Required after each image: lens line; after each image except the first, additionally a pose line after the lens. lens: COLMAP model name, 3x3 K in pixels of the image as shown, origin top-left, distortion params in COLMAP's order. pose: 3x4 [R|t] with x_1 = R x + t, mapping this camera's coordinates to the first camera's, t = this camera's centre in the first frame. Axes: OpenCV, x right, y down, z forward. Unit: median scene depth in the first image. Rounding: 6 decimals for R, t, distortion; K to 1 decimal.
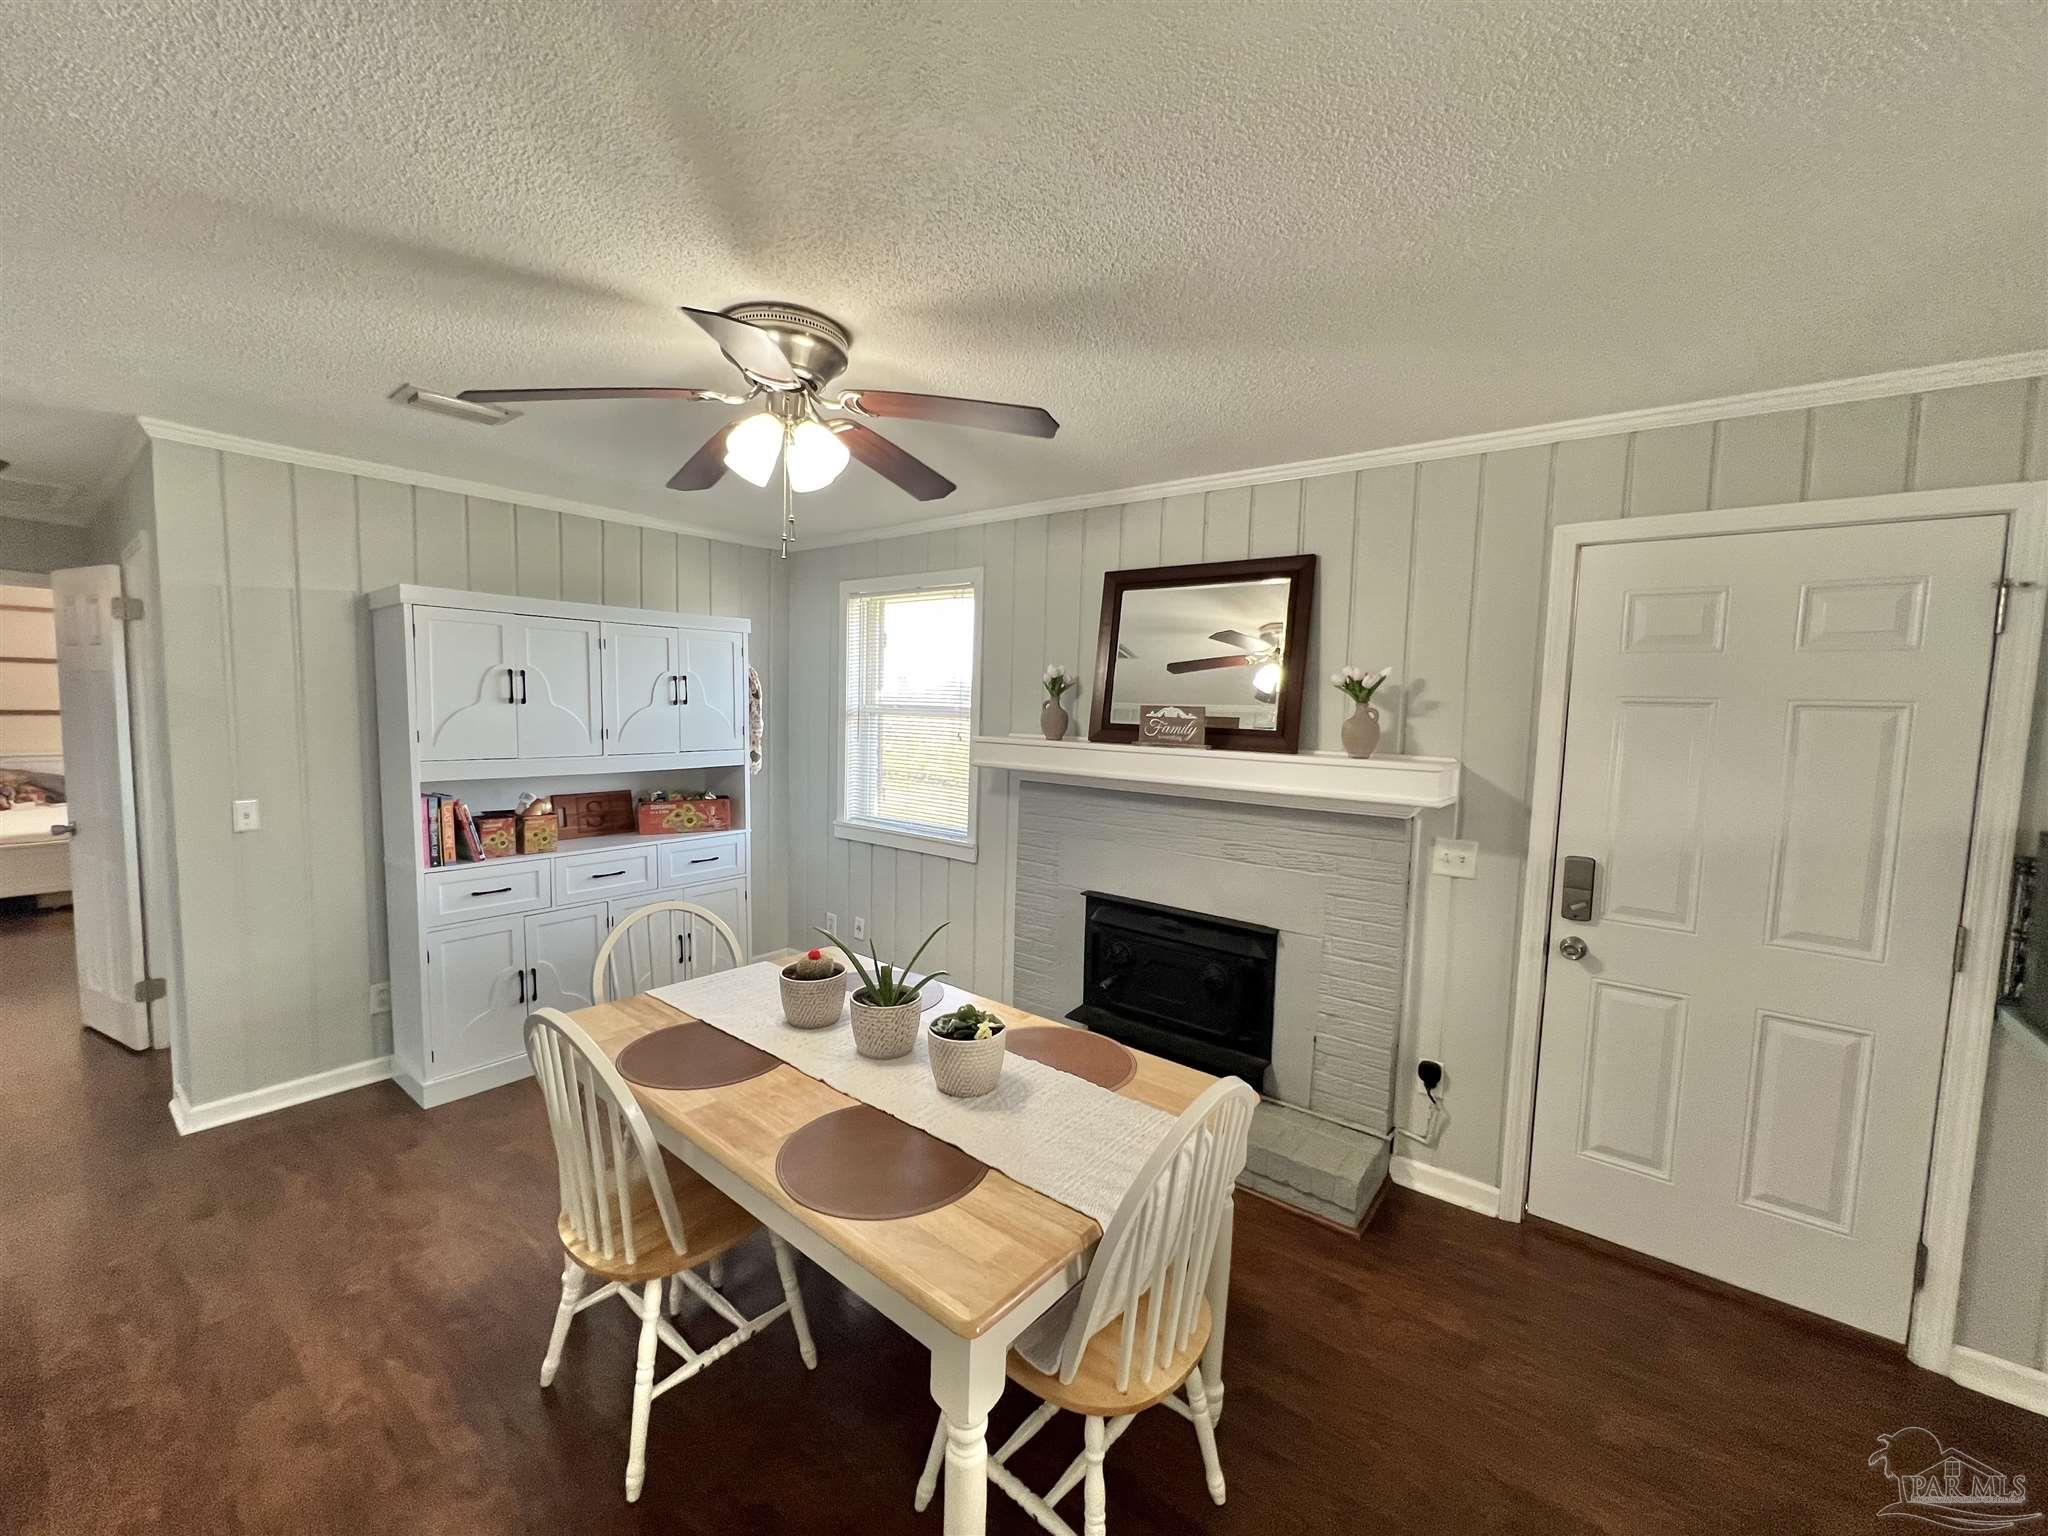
lens RADIAL K [[818.2, 0, 1020.9], [0, 818.2, 766.5], [0, 0, 1]] dist [-0.000280, -0.000029]
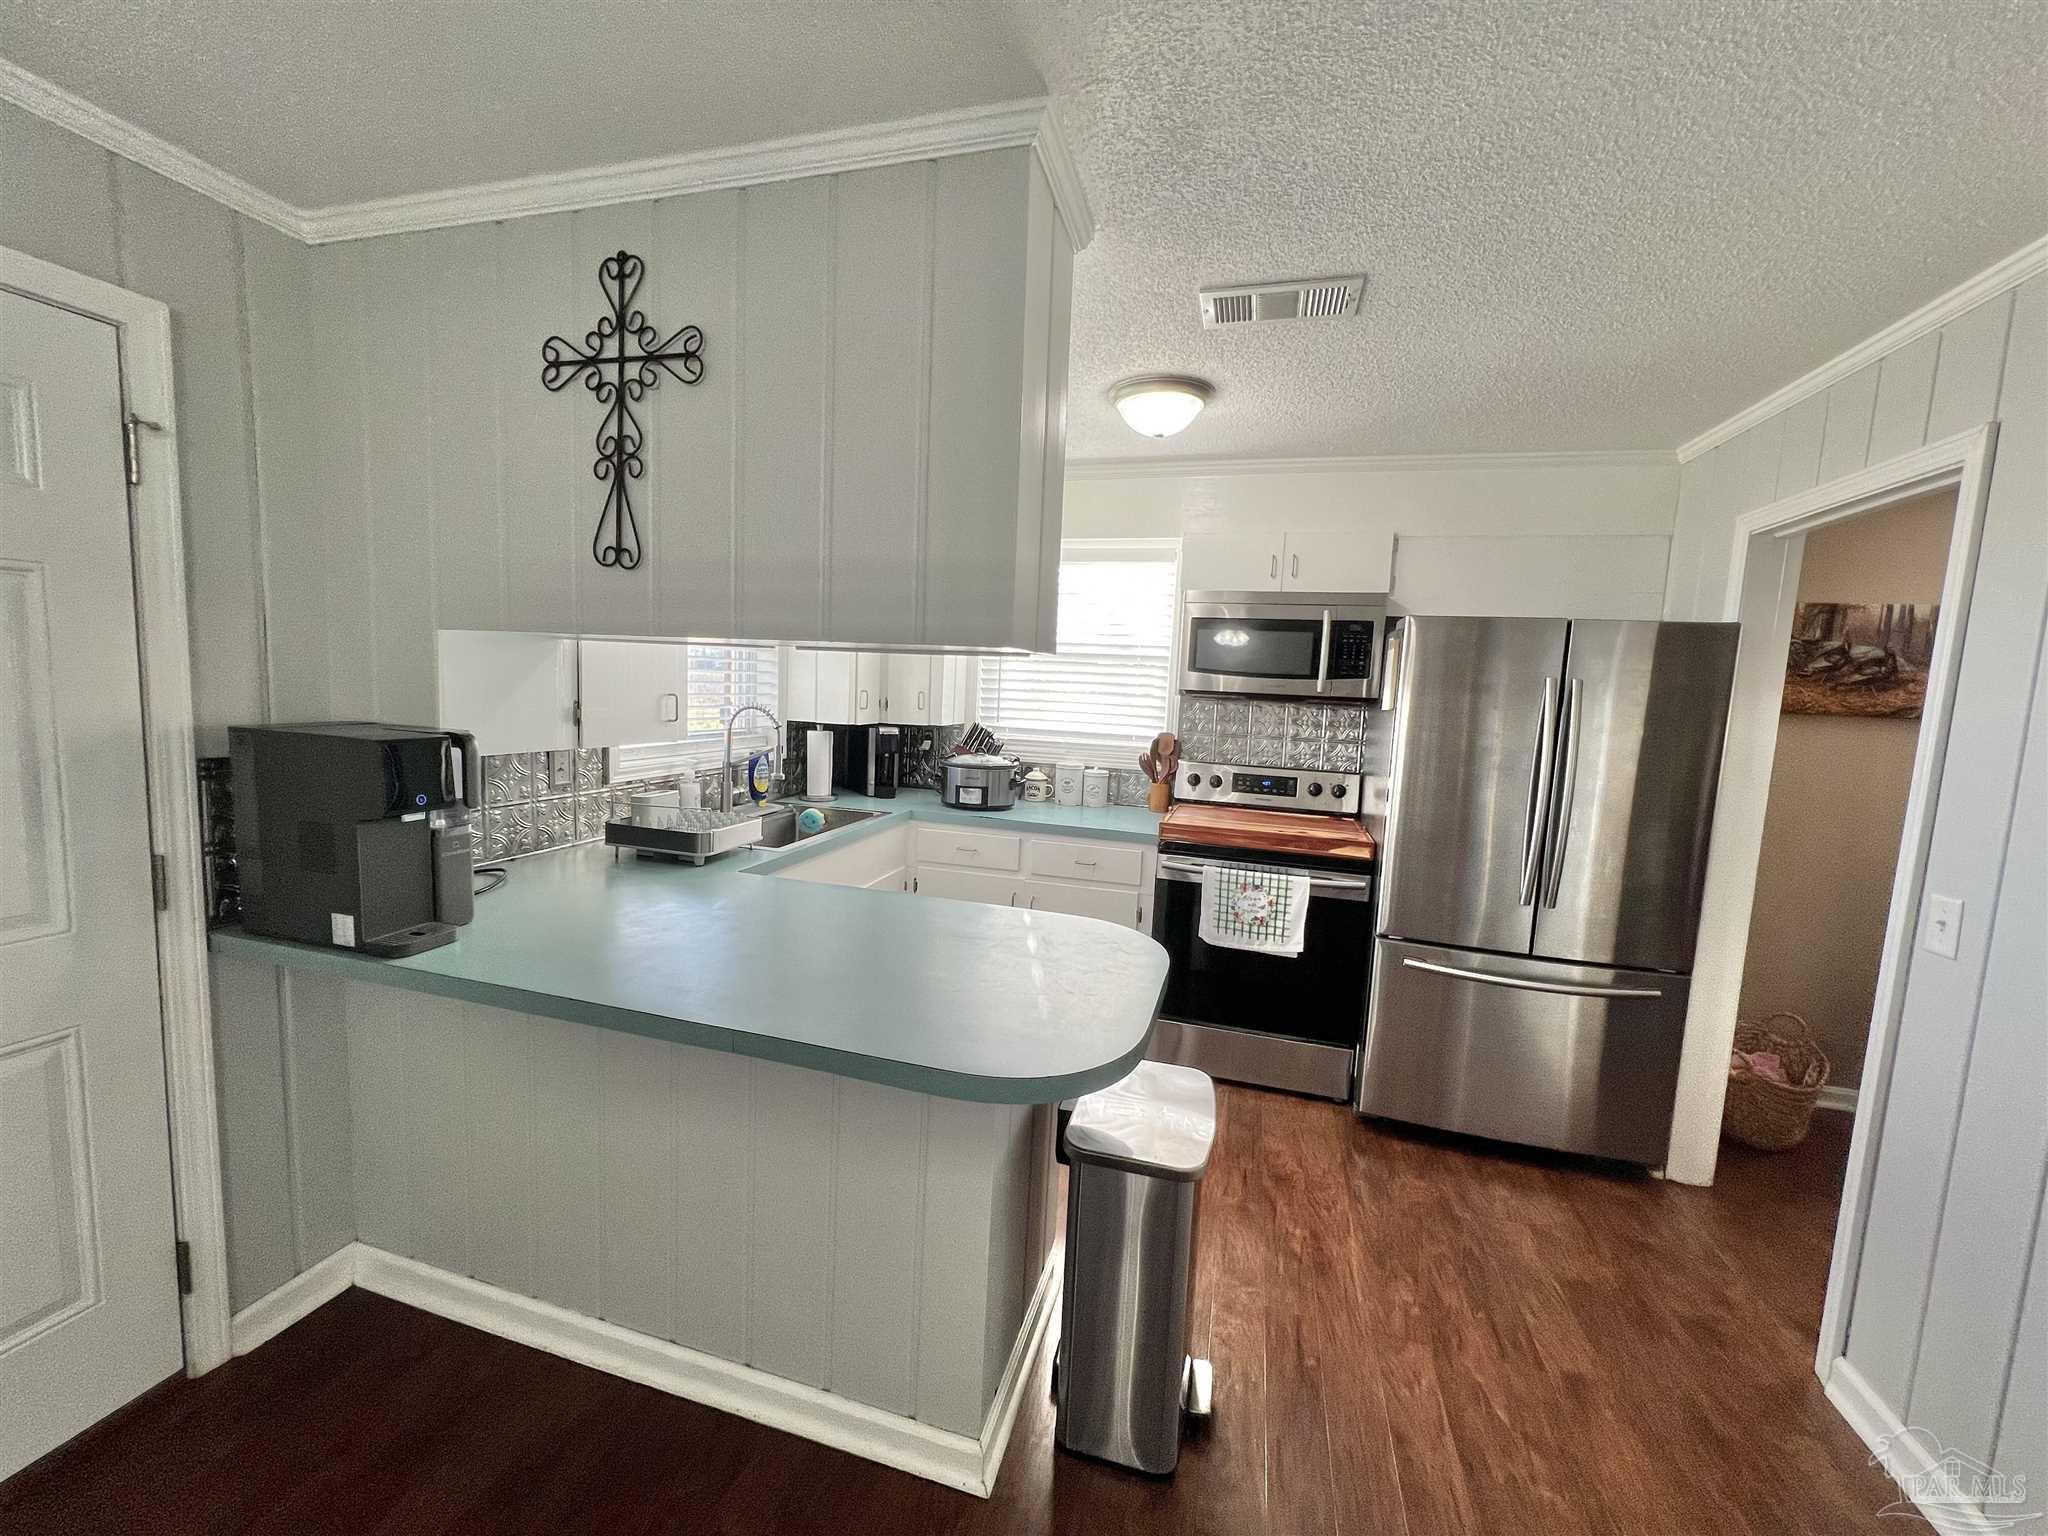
lens RADIAL K [[818.2, 0, 1020.9], [0, 818.2, 766.5], [0, 0, 1]] dist [-0.000280, -0.000029]
pose [[-0.370254, -0.142723, 0.917901, 0.065461], [0.018920, 0.986763, 0.161062, -0.002853], [-0.928738, 0.077000, -0.362652, 0.311367]]
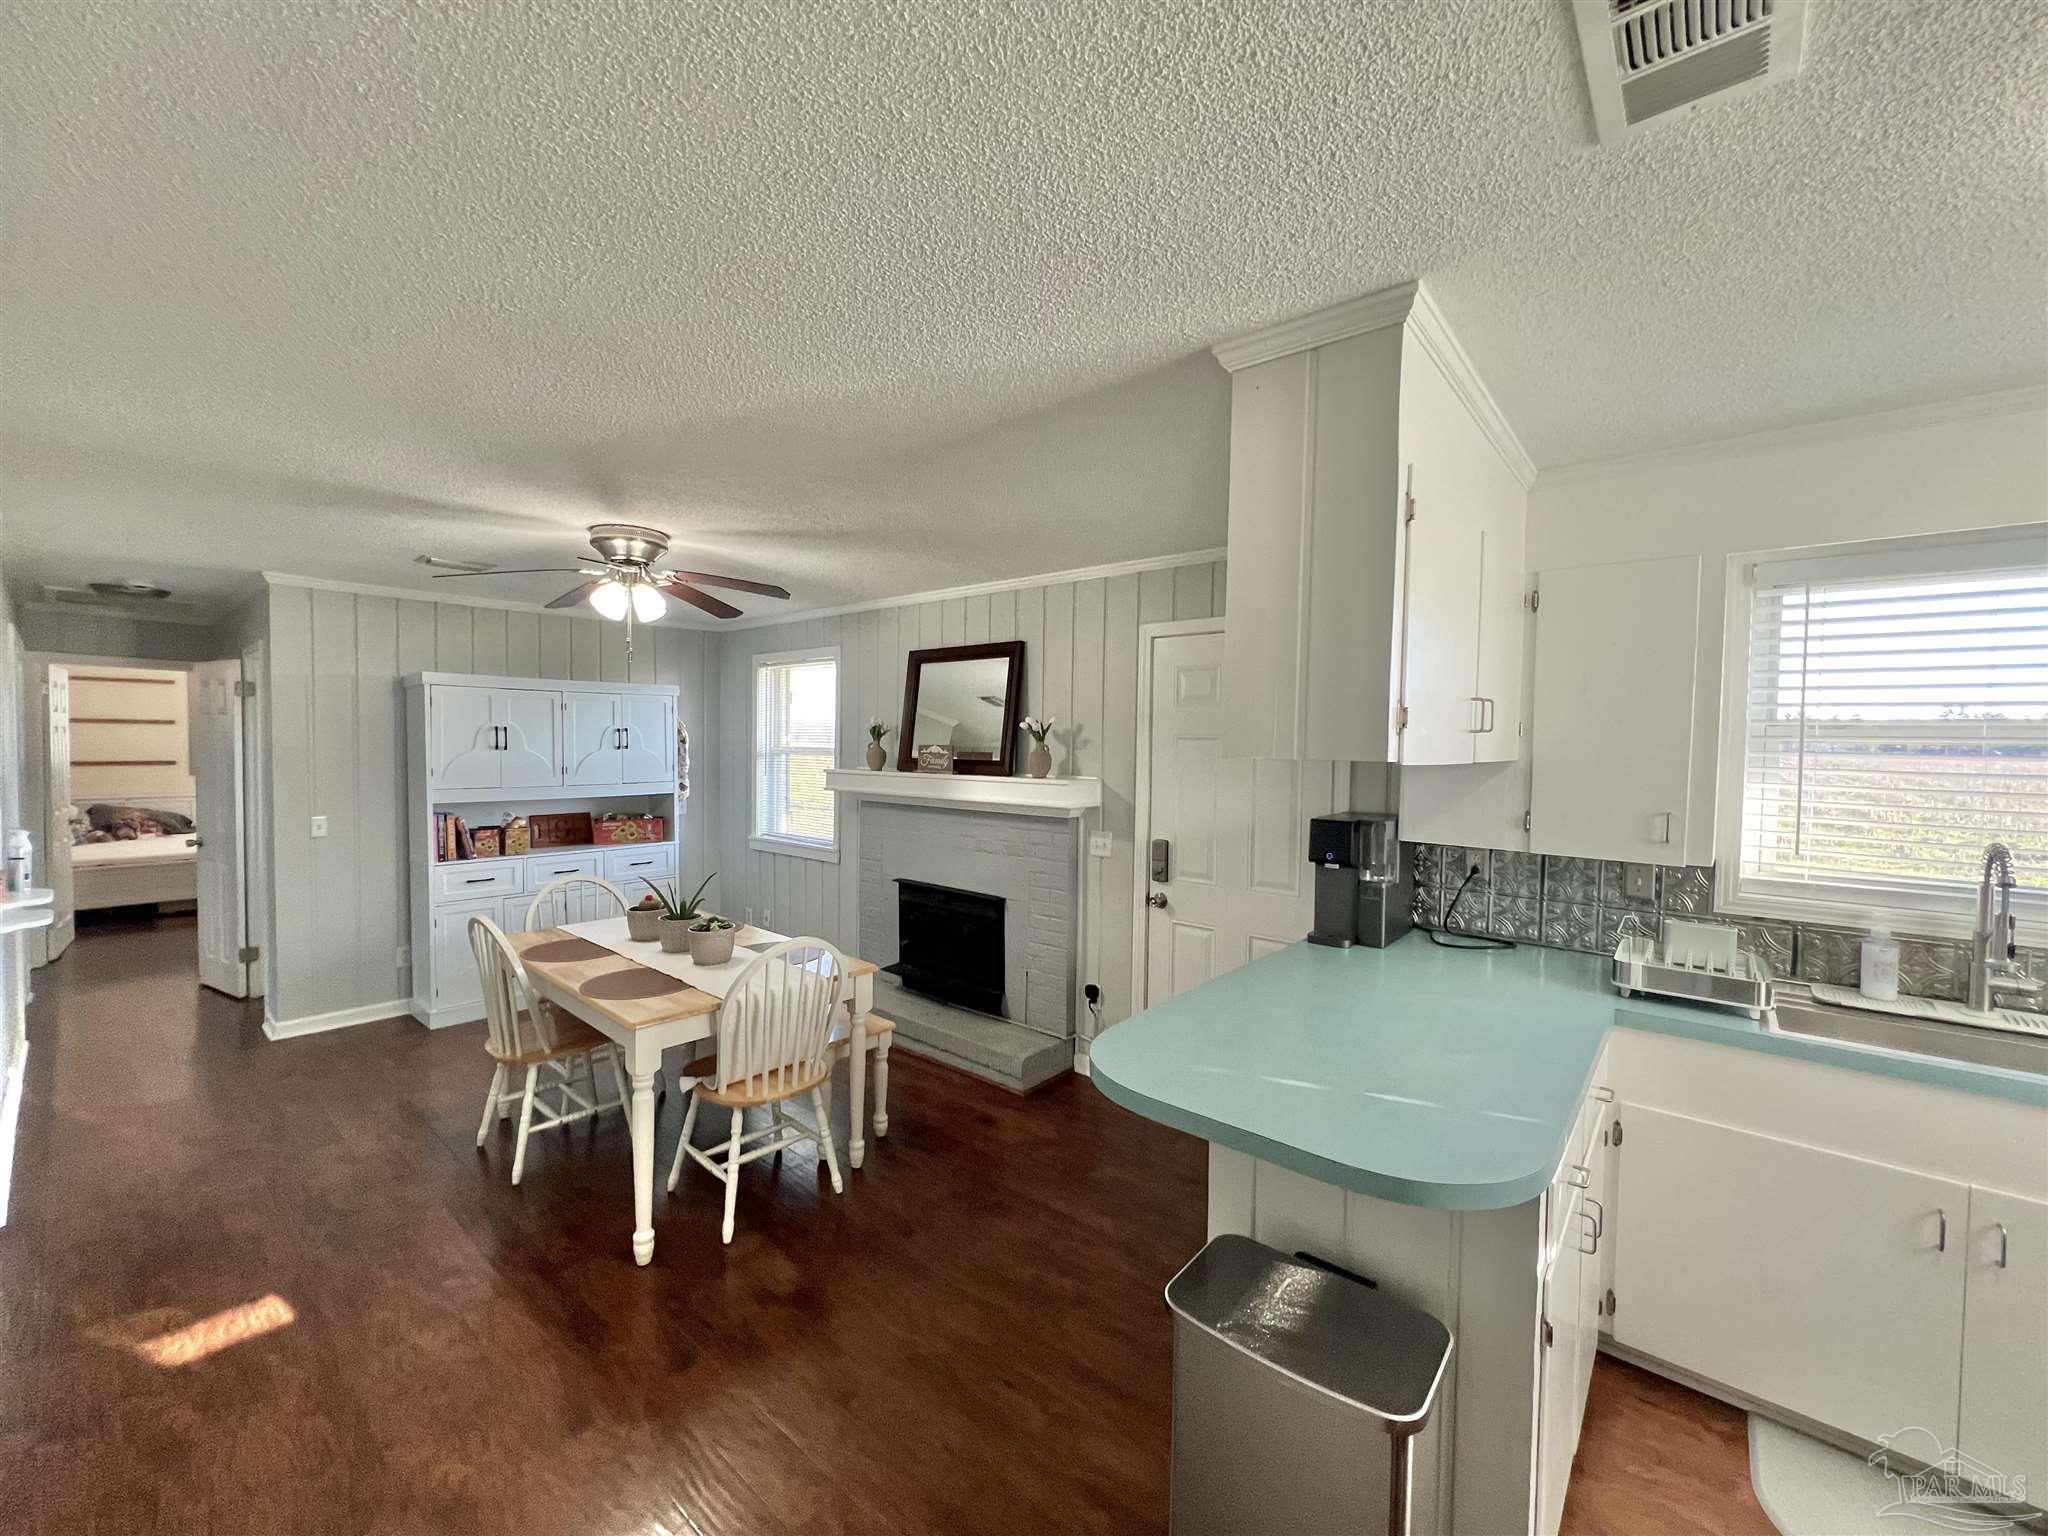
lens RADIAL K [[818.2, 0, 1020.9], [0, 818.2, 766.5], [0, 0, 1]] dist [-0.000280, -0.000029]
pose [[0.998951, -0.013416, -0.043777, 0.382753], [0.011187, 0.998648, -0.050769, 0.038098], [0.044399, 0.050226, 0.997751, -0.420057]]
